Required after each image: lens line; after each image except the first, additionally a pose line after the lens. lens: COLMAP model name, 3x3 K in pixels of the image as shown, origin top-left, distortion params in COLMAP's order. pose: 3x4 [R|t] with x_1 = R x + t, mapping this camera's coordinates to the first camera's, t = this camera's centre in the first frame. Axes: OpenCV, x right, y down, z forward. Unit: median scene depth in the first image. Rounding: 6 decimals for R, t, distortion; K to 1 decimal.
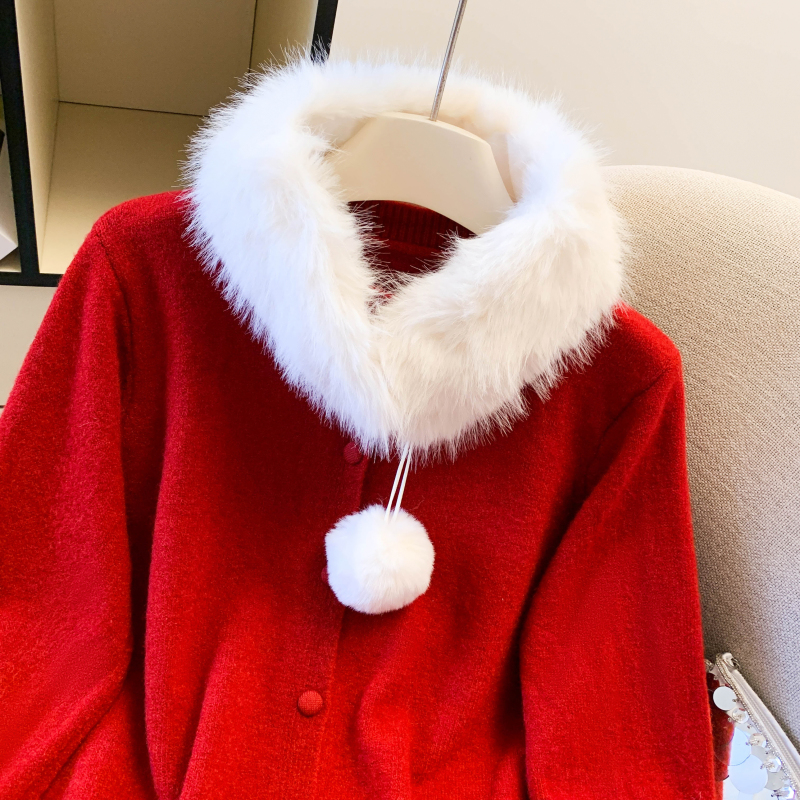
lens RADIAL K [[776.9, 0, 400.5], [0, 776.9, 388.8], [0, 0, 1]] dist [-0.000896, 0.001937]
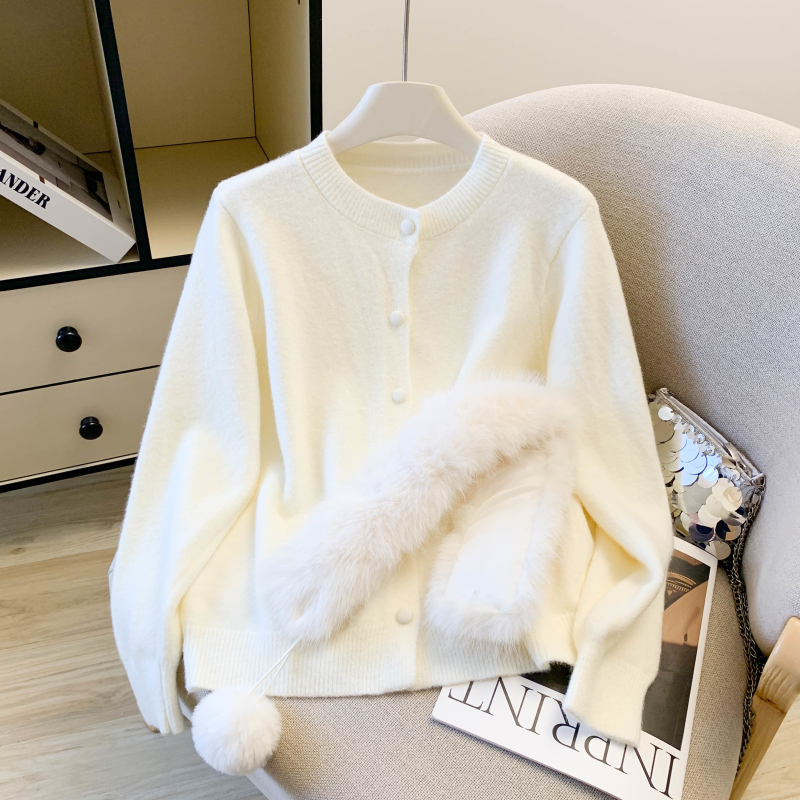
lens RADIAL K [[801.0, 0, 384.1], [0, 801.0, 403.3], [0, 0, 1]] dist [-0.019300, -0.023883]
pose [[0.977756, -0.207946, -0.027433, -0.076765], [0.207613, 0.978104, -0.014488, 0.286554], [0.029845, 0.008470, 0.999519, -0.582807]]
